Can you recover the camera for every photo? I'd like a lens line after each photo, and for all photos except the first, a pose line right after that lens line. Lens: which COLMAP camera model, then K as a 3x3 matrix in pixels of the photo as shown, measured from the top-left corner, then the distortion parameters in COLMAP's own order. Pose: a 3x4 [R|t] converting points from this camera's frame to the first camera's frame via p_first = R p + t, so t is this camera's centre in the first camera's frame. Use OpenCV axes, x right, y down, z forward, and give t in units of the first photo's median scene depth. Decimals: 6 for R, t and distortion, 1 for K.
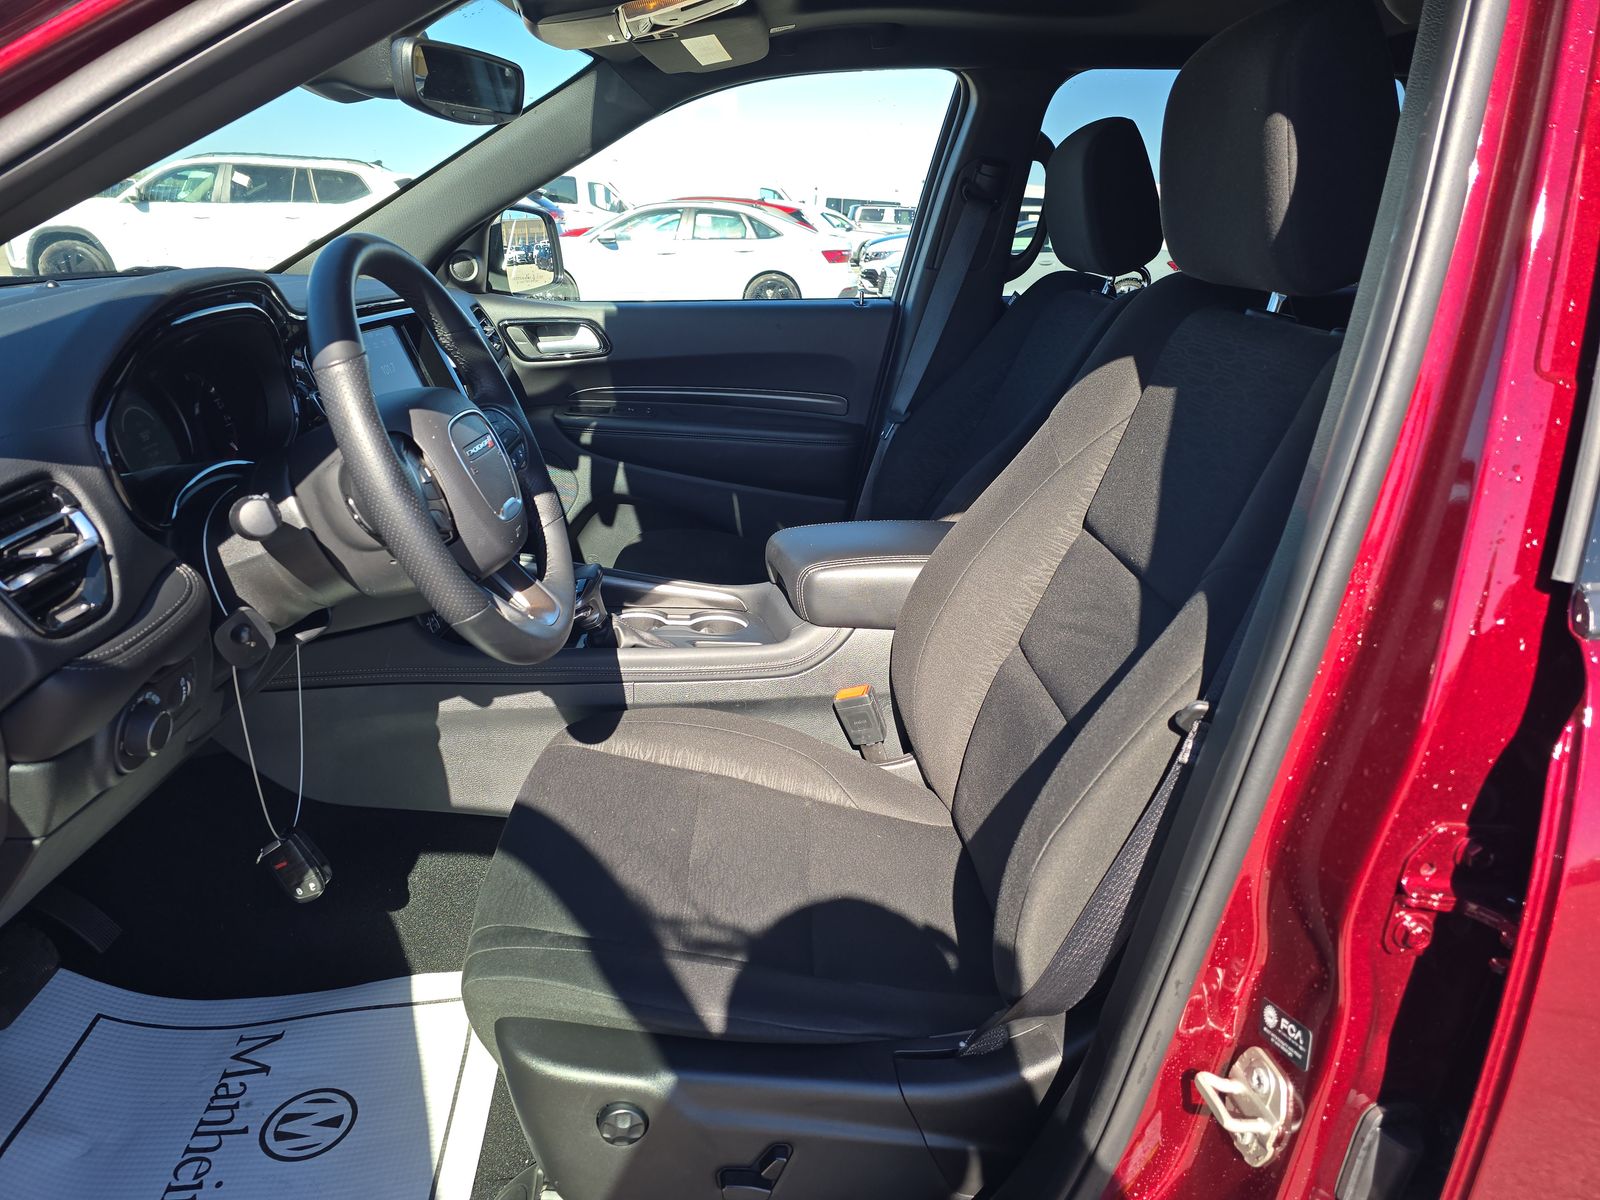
lens RADIAL K [[1062.4, 0, 795.3], [0, 1062.4, 610.1], [0, 0, 1]] dist [0.035476, -0.003530]
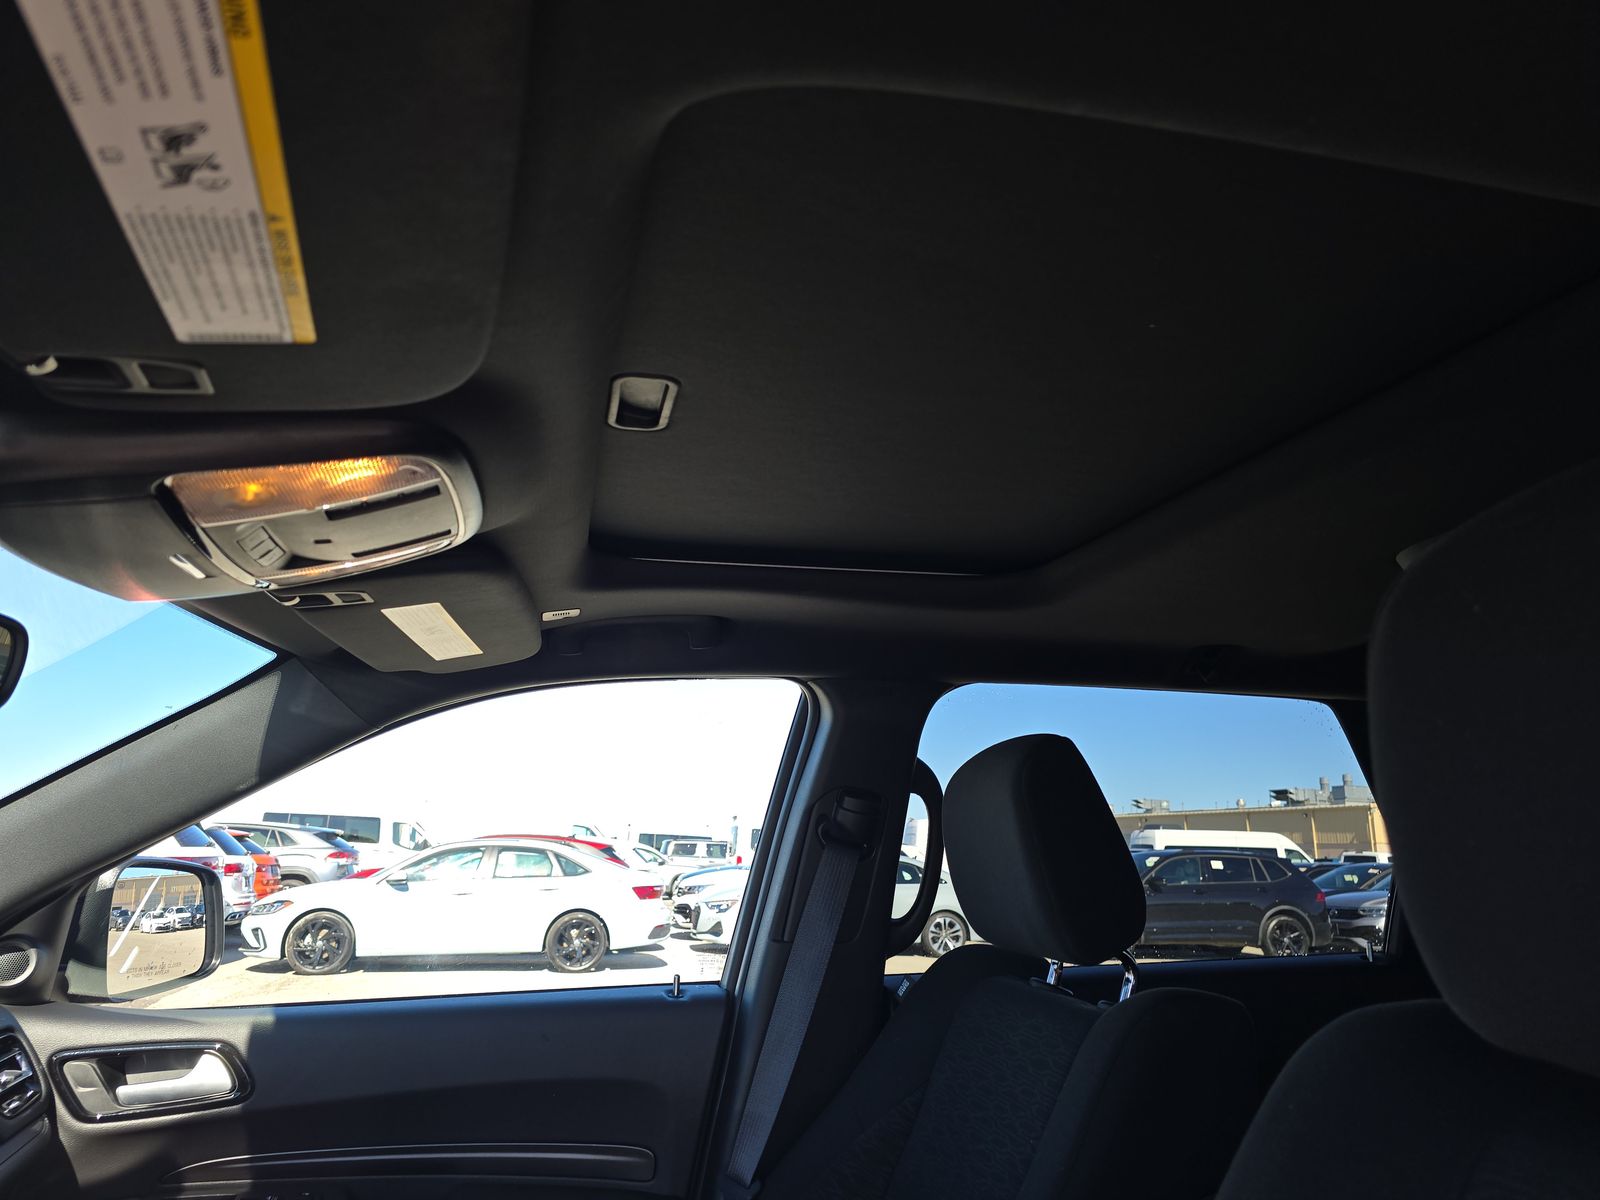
lens RADIAL K [[1062.4, 0, 798.8], [0, 1062.4, 608.7], [0, 0, 1]] dist [0.035476, -0.003530]
pose [[0.985185, 0.028032, 0.169186, 0.017252], [0.068642, 0.839618, -0.538823, -0.120603], [-0.157156, 0.542454, 0.825255, 0.298747]]
